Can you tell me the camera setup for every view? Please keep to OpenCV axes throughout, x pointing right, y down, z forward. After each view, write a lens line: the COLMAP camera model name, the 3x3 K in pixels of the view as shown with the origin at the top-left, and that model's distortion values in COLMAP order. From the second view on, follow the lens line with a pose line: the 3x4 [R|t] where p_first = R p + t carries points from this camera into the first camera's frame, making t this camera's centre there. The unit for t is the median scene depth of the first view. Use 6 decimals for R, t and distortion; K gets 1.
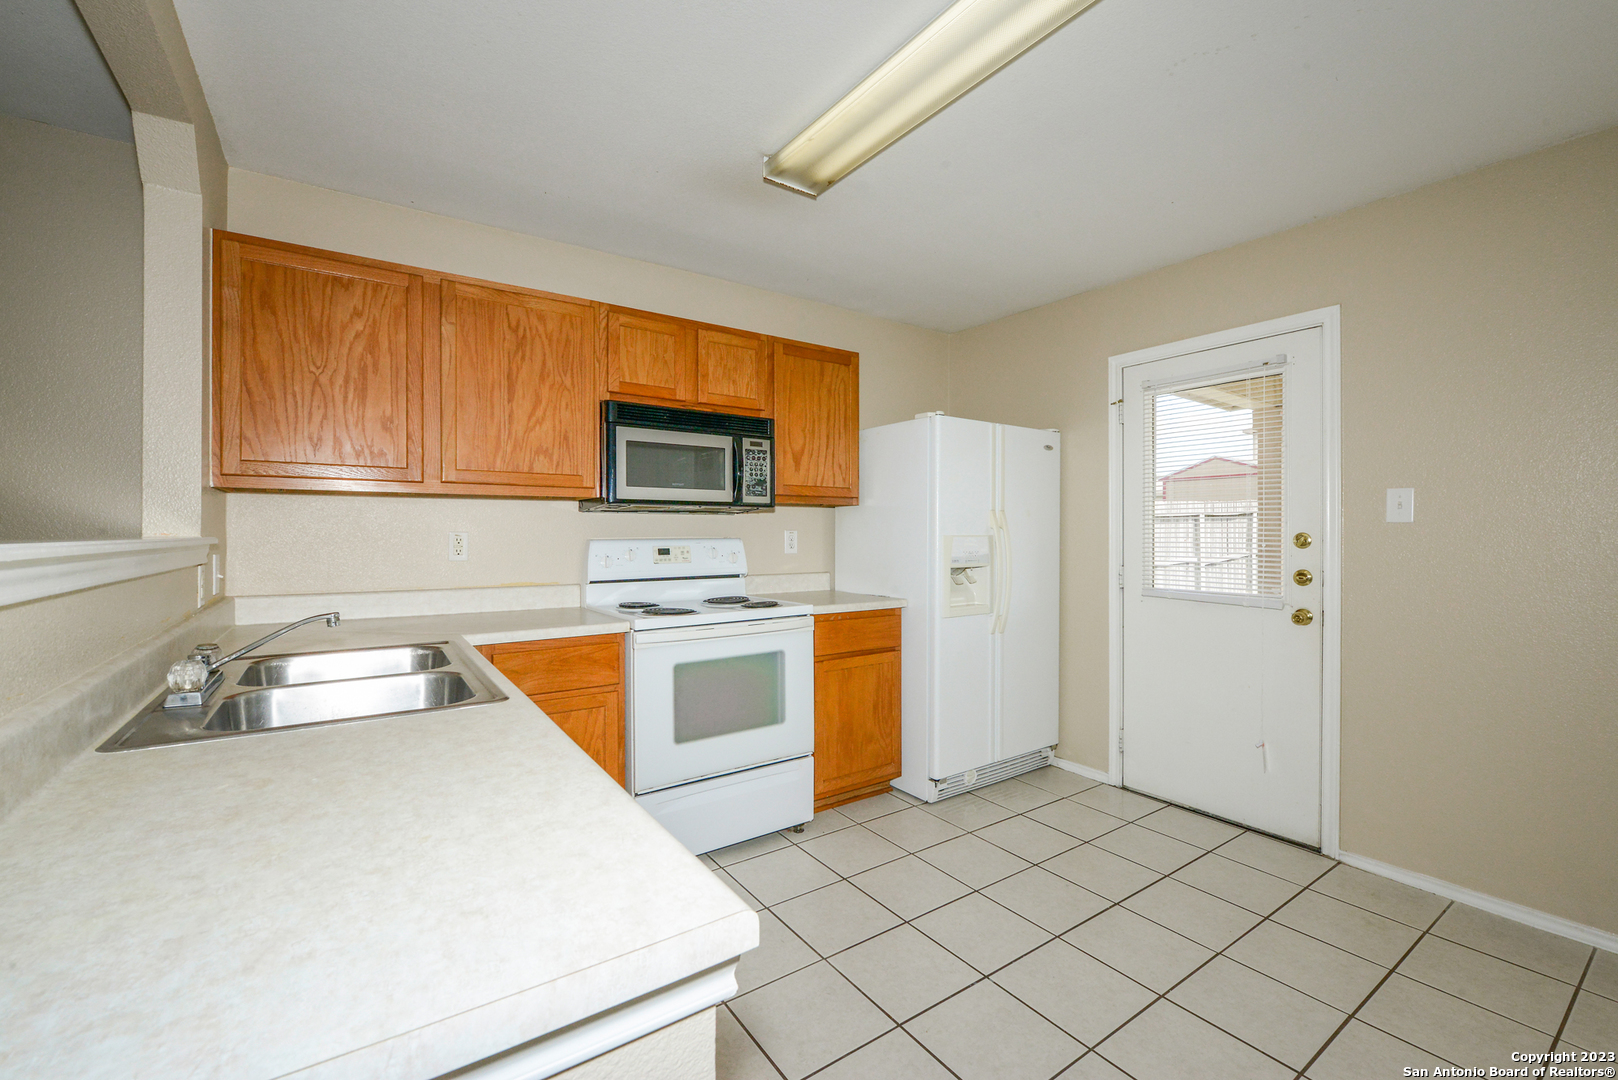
lens RADIAL K [[672.7, 0, 809.0], [0, 672.7, 540.0], [0, 0, 1]] dist [-0.008618, -0.000308]
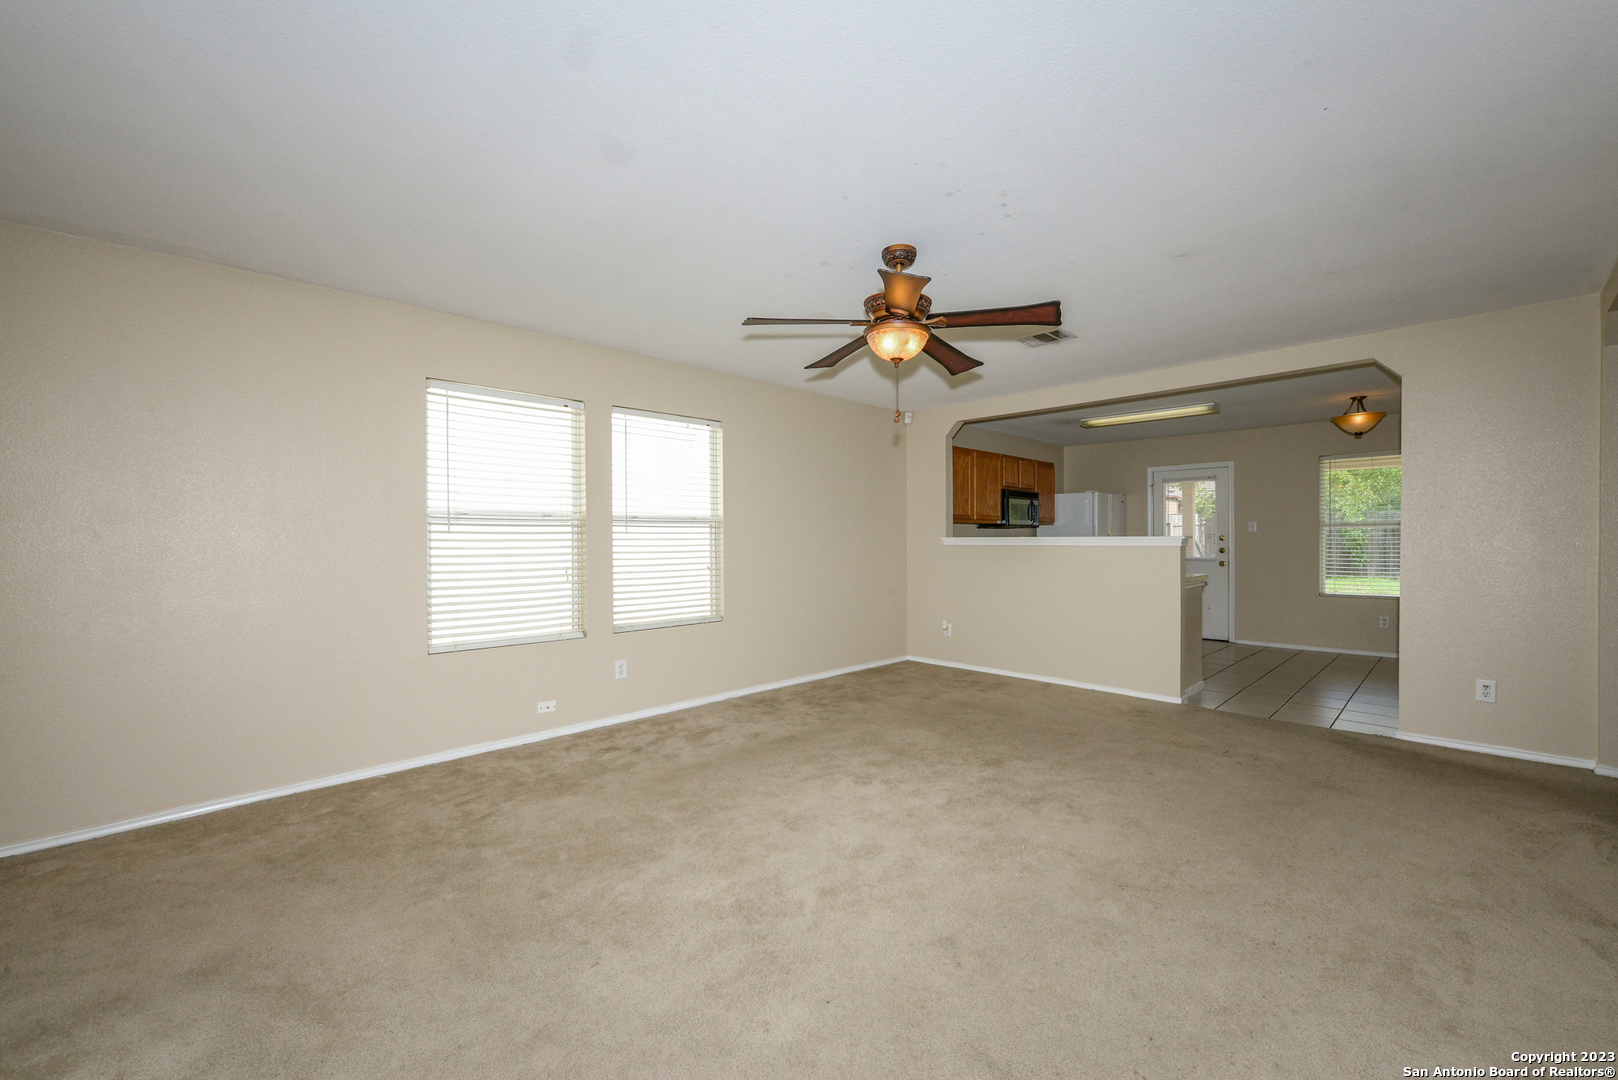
lens RADIAL K [[649.5, 0, 817.1], [0, 649.5, 549.6], [0, 0, 1]] dist [-0.008527, -0.000152]
pose [[0.984744, -0.007124, 0.173863, -1.439118], [0.005936, 0.999955, 0.007352, 0.017997], [-0.173907, -0.006208, 0.984742, -1.426157]]
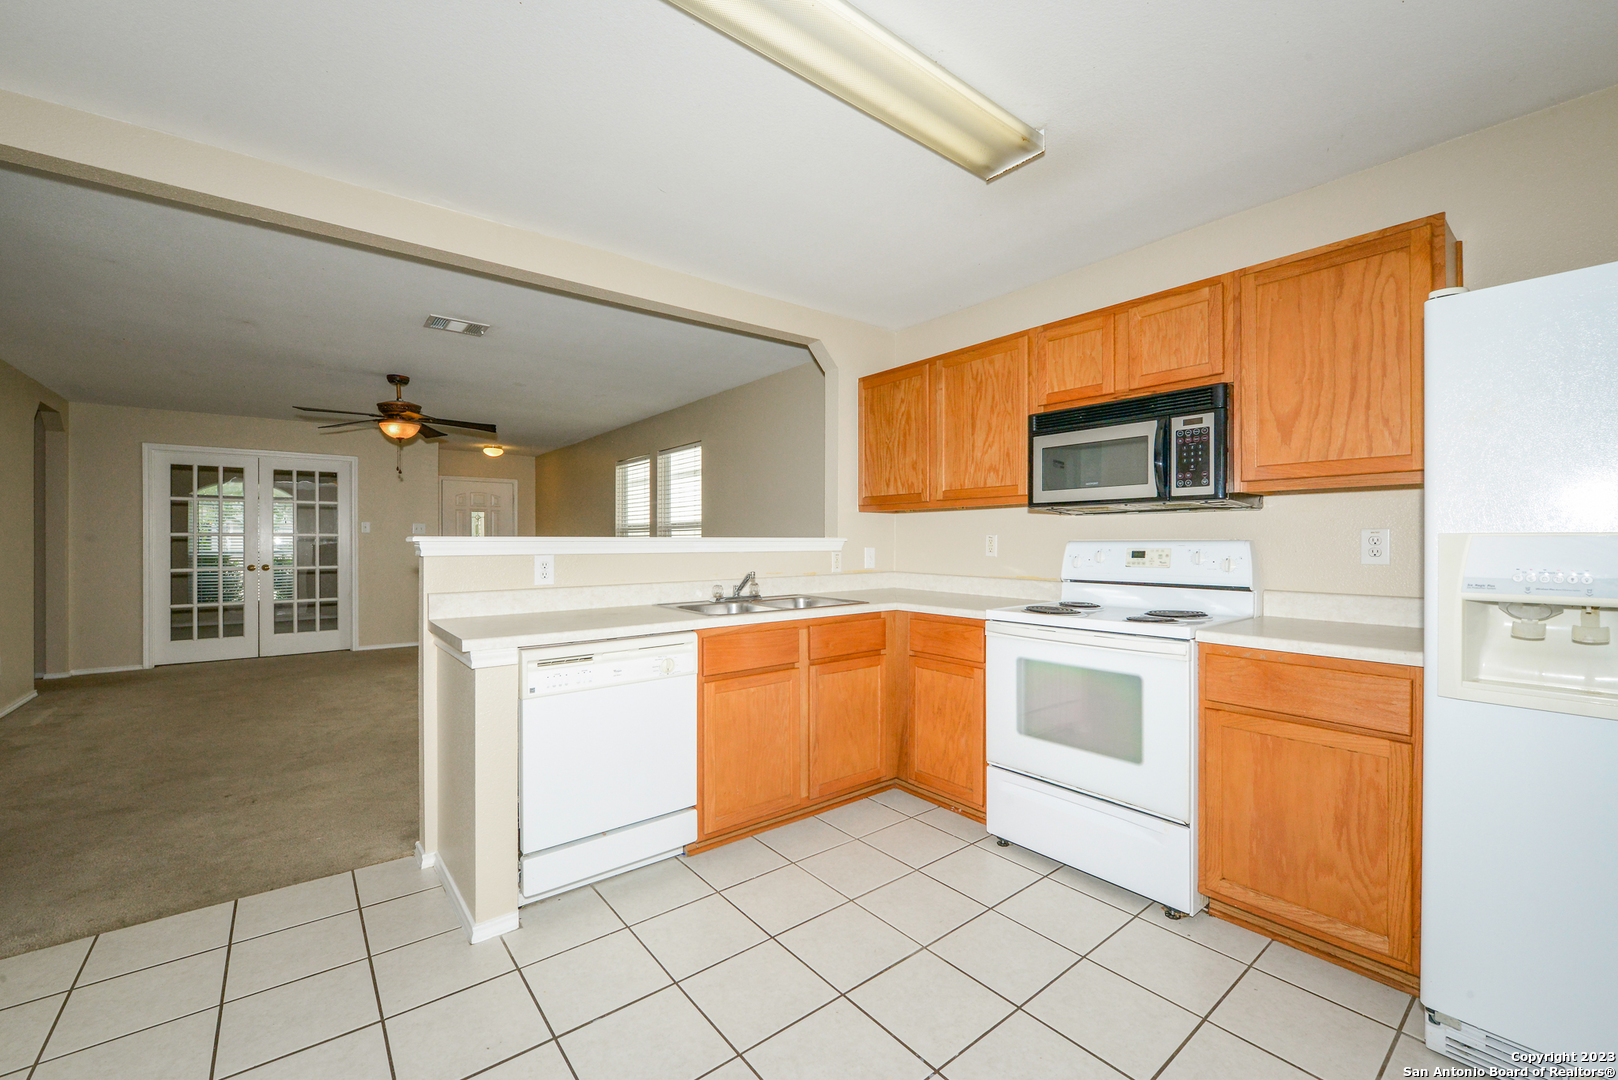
lens RADIAL K [[652.6, 0, 815.8], [0, 652.6, 545.3], [0, 0, 1]] dist [-0.010306, -0.000190]
pose [[0.074128, 0.007603, -0.997220, 0.692510], [-0.007752, 0.999945, 0.007048, 0.002016], [0.997219, 0.007208, 0.074183, 0.524367]]
